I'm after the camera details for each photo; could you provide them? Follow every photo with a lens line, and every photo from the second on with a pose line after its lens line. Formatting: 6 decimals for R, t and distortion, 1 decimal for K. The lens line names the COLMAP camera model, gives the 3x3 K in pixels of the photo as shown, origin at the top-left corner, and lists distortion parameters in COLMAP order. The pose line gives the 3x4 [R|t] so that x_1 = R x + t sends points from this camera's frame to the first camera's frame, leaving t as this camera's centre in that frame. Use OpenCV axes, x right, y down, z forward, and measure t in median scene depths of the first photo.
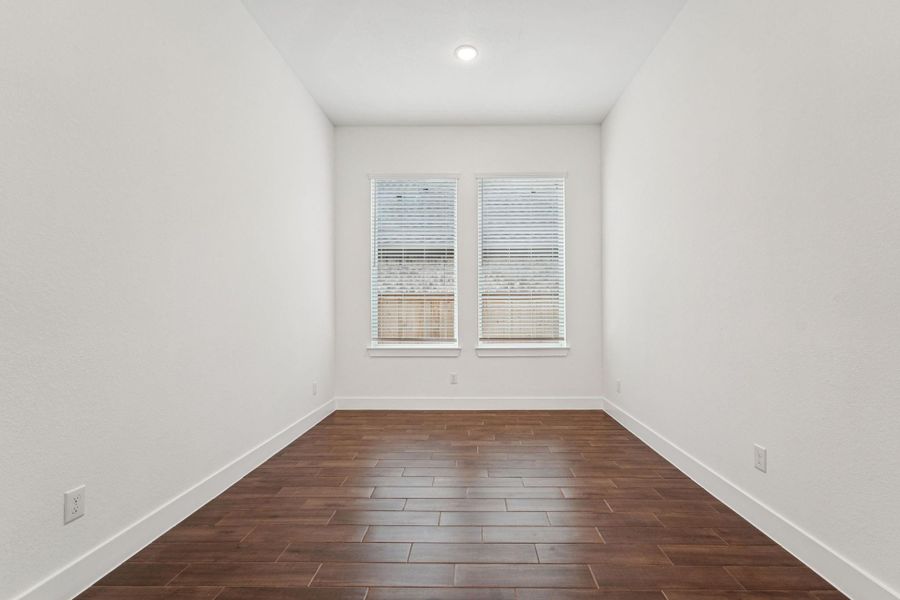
lens RADIAL K [[395.3, 0, 452.6], [0, 395.3, 307.5], [0, 0, 1]] dist [0.009989, -0.000302]
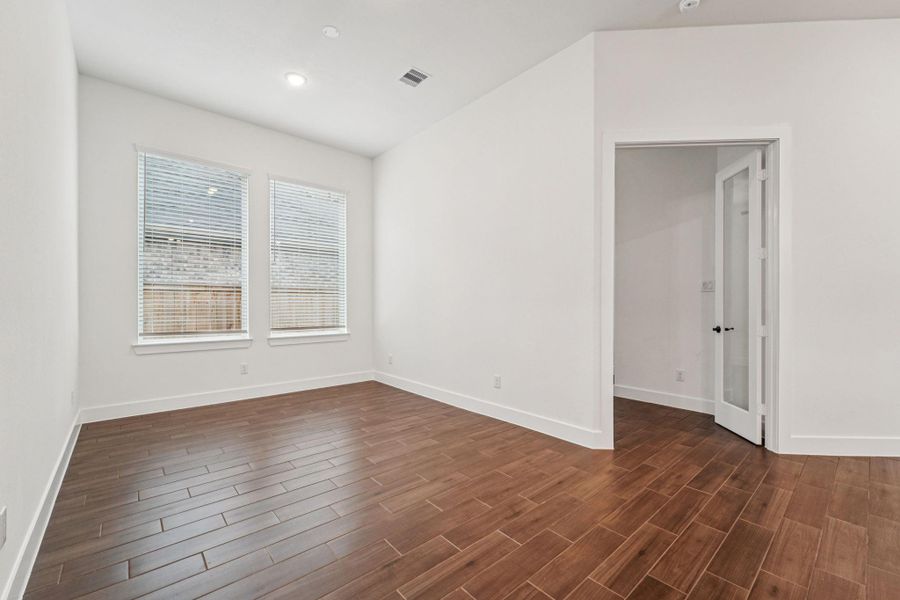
lens RADIAL K [[374.8, 0, 446.2], [0, 374.8, 298.6], [0, 0, 1]] dist [0.002073, 0.000060]
pose [[0.748317, 0.013175, 0.663211, -0.261103], [-0.010535, 0.999913, -0.007977, -0.000760], [-0.663258, -0.001018, 0.748390, -0.078007]]
